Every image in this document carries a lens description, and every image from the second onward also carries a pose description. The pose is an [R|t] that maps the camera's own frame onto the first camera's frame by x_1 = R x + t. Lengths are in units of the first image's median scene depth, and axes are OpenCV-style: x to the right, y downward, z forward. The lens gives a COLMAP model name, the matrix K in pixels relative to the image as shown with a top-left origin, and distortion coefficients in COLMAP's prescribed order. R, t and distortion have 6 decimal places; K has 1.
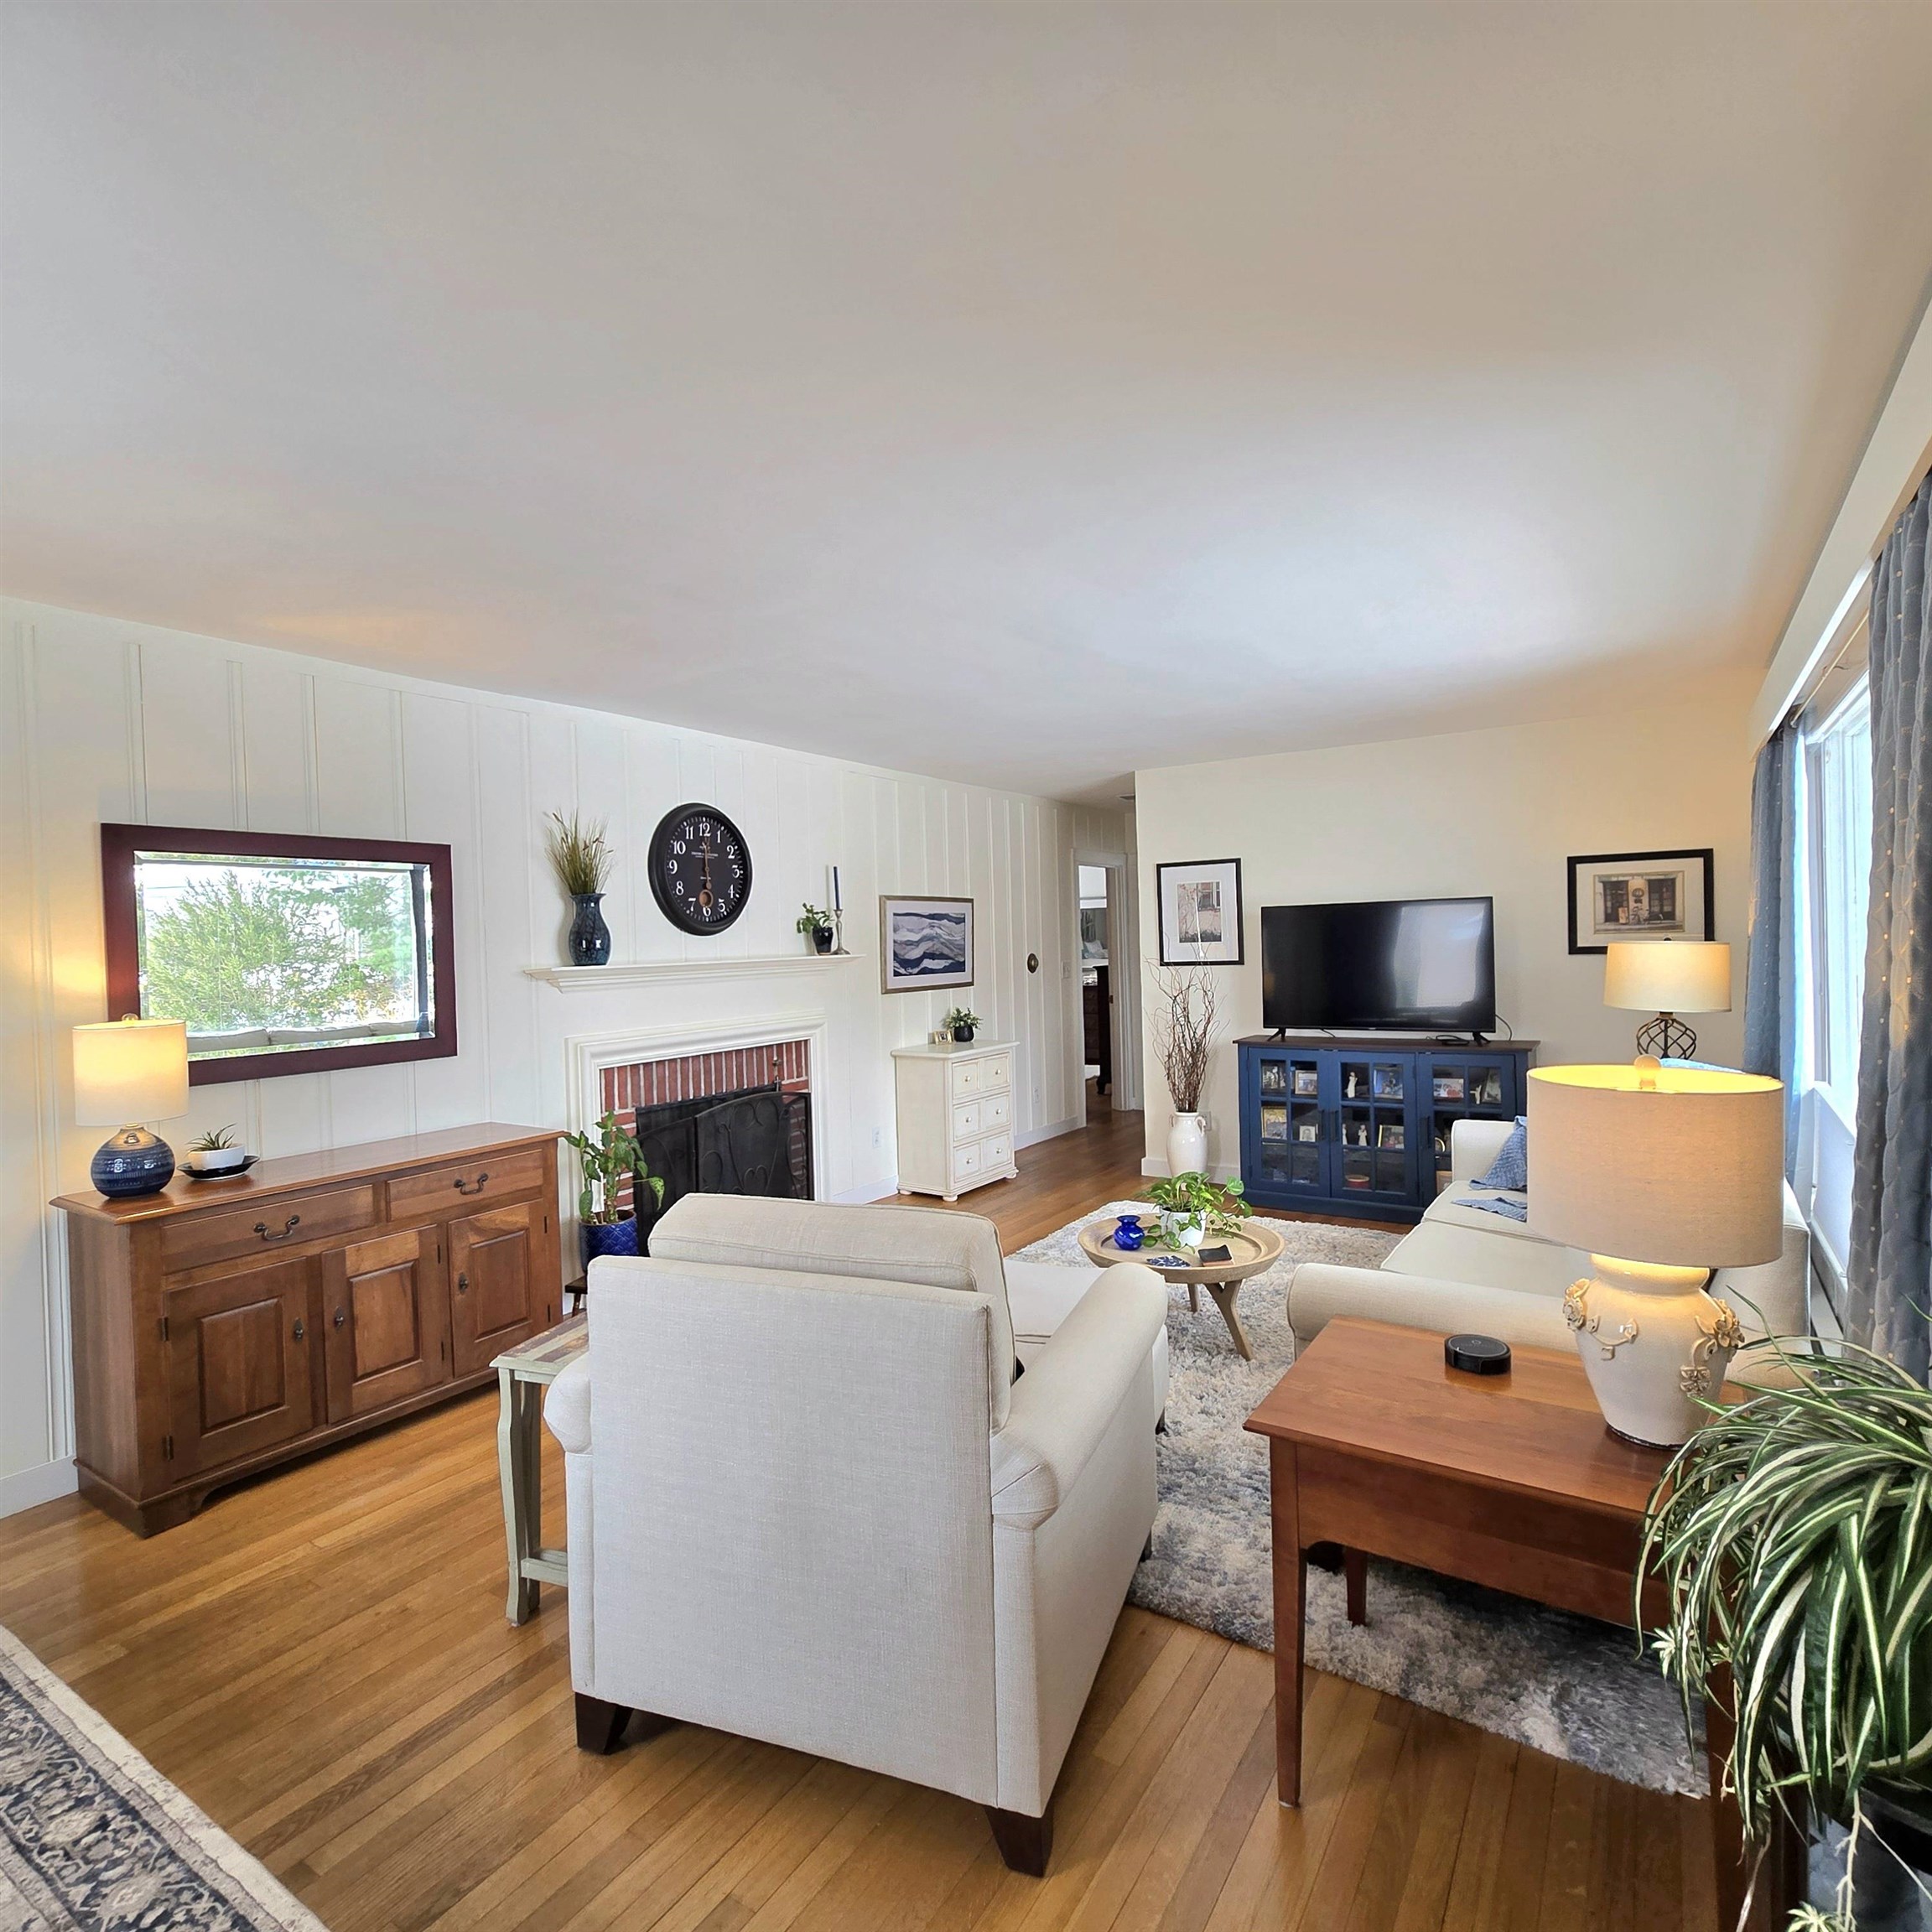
lens RADIAL K [[1045.3, 0, 962.6], [0, 1045.3, 953.8], [0, 0, 1]] dist [-0.014600, 0.001123]
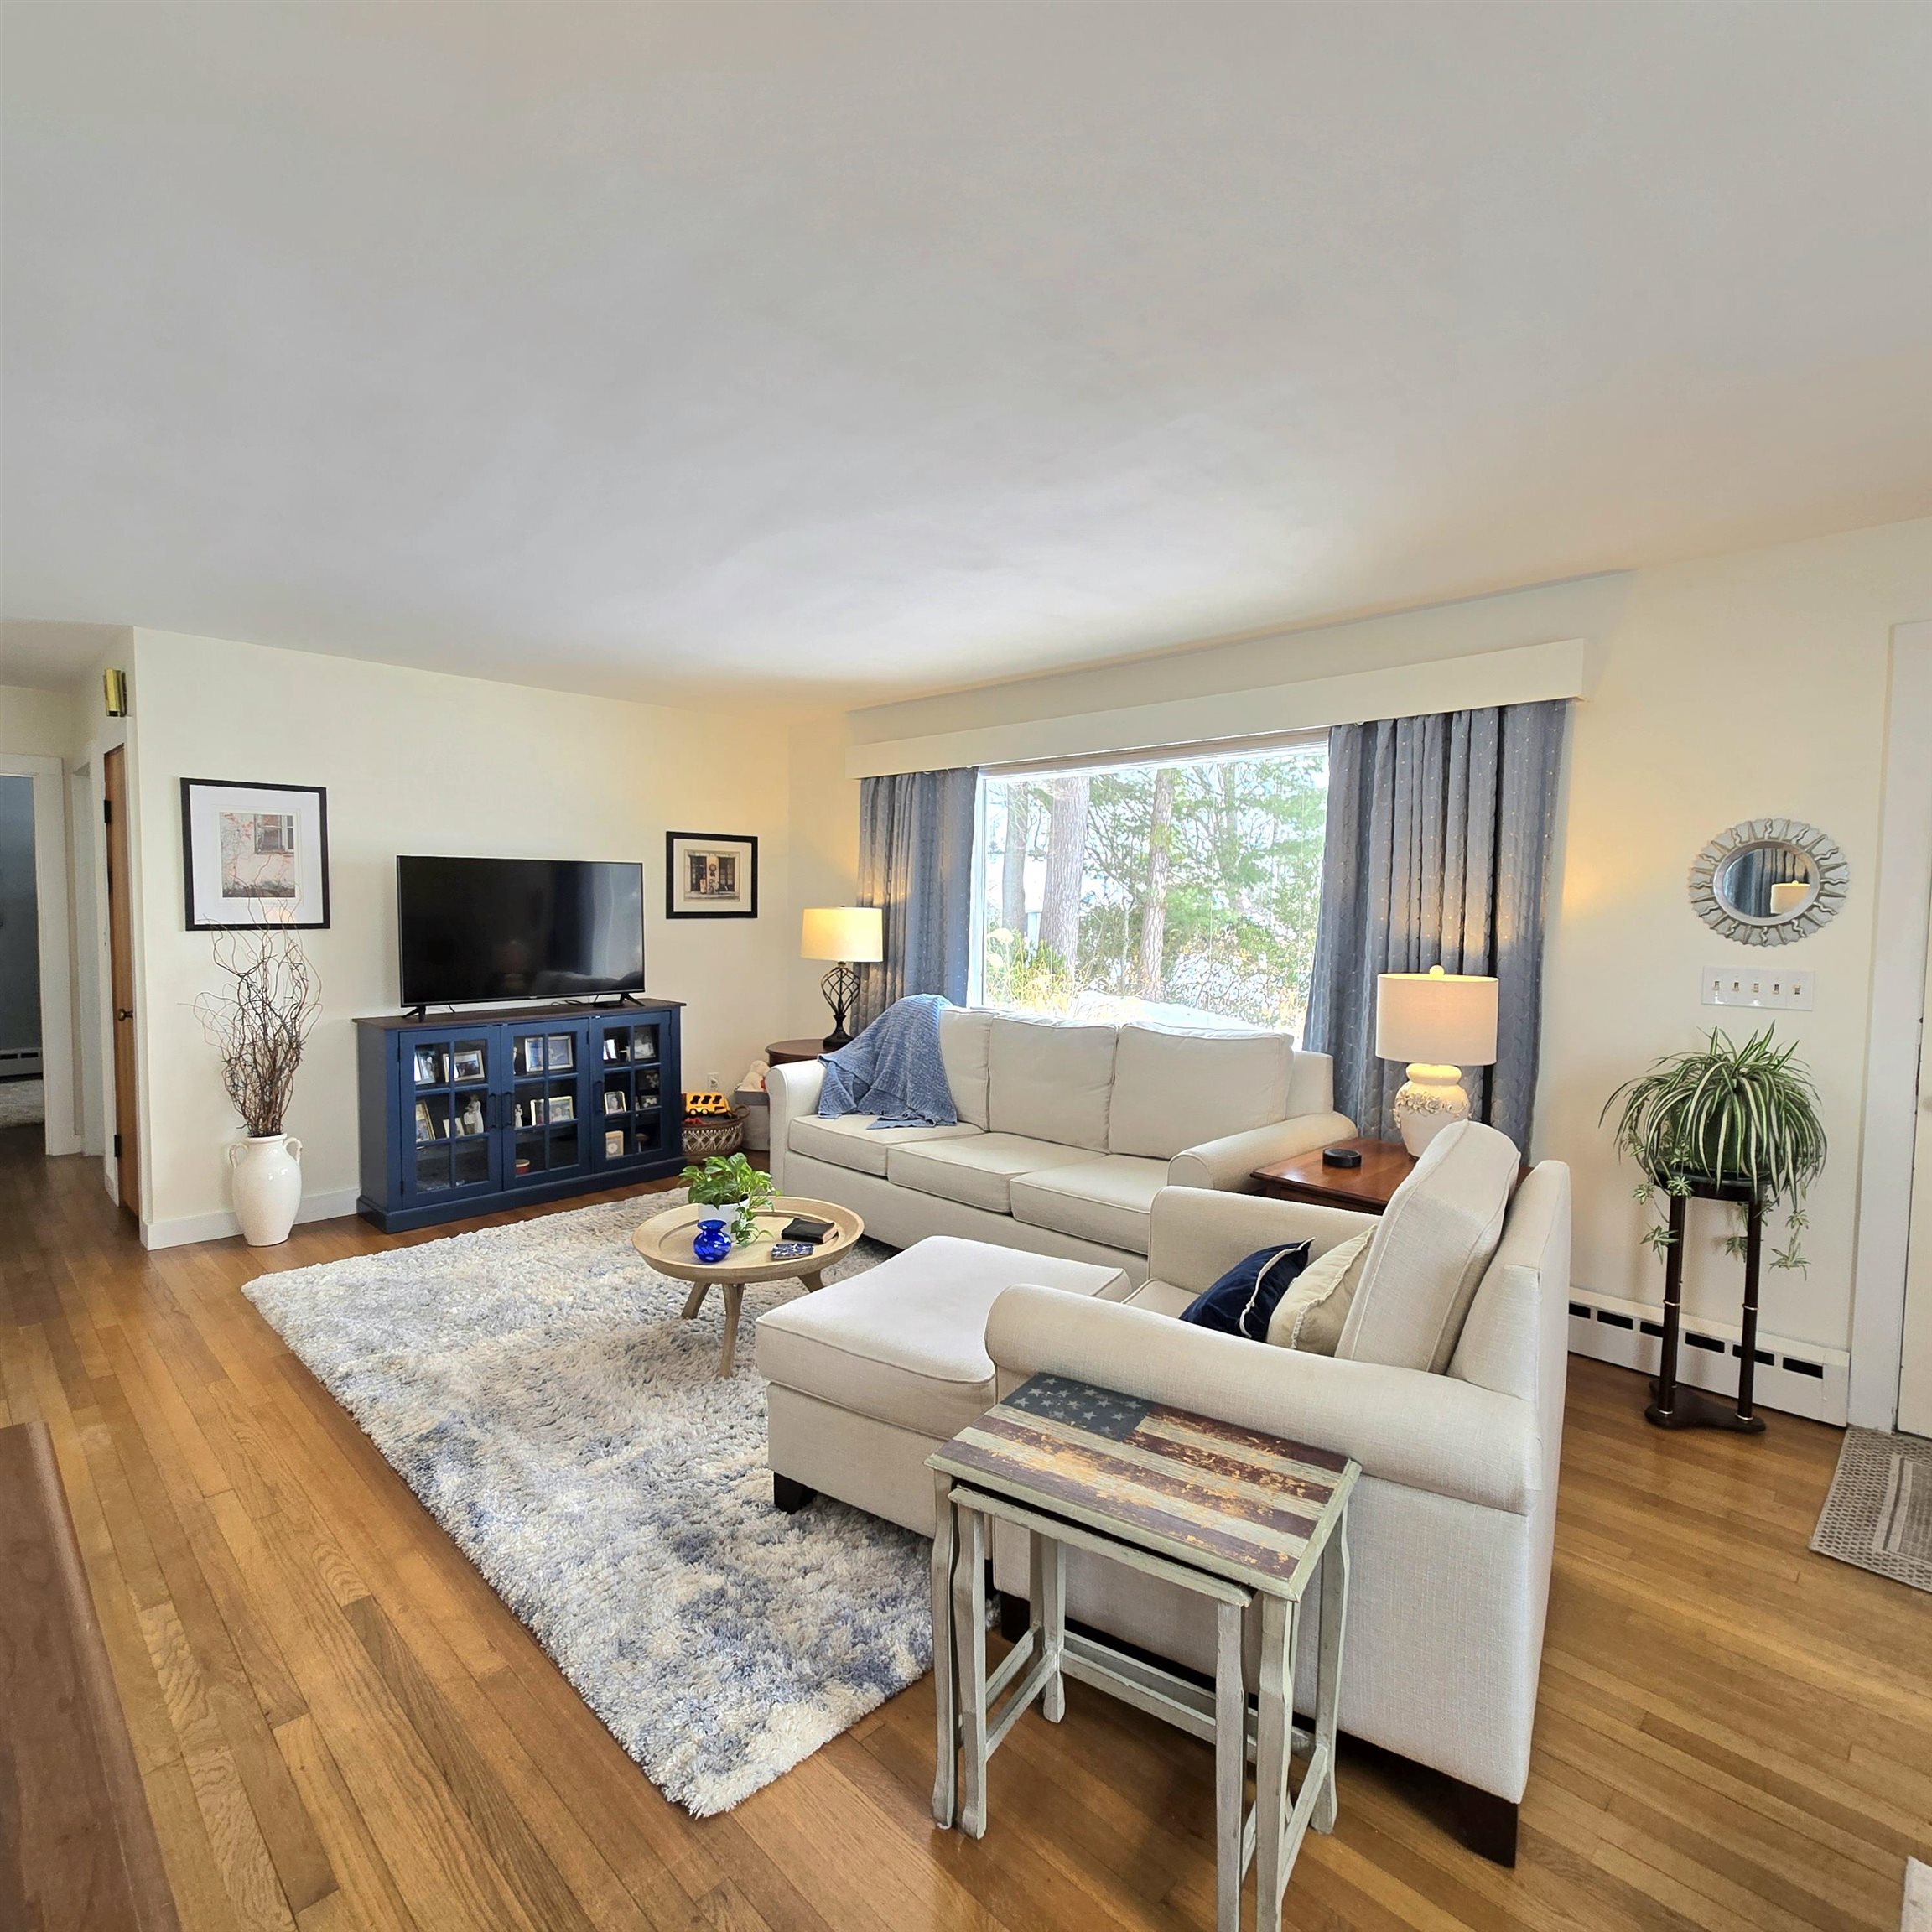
lens RADIAL K [[1045.3, 0, 962.6], [0, 1045.3, 953.8], [0, 0, 1]] dist [-0.014600, 0.001123]
pose [[0.190150, -0.021971, 0.981509, -0.438890], [-0.004220, 0.999722, 0.023196, 0.010492], [-0.981746, -0.008552, 0.190005, 0.453342]]
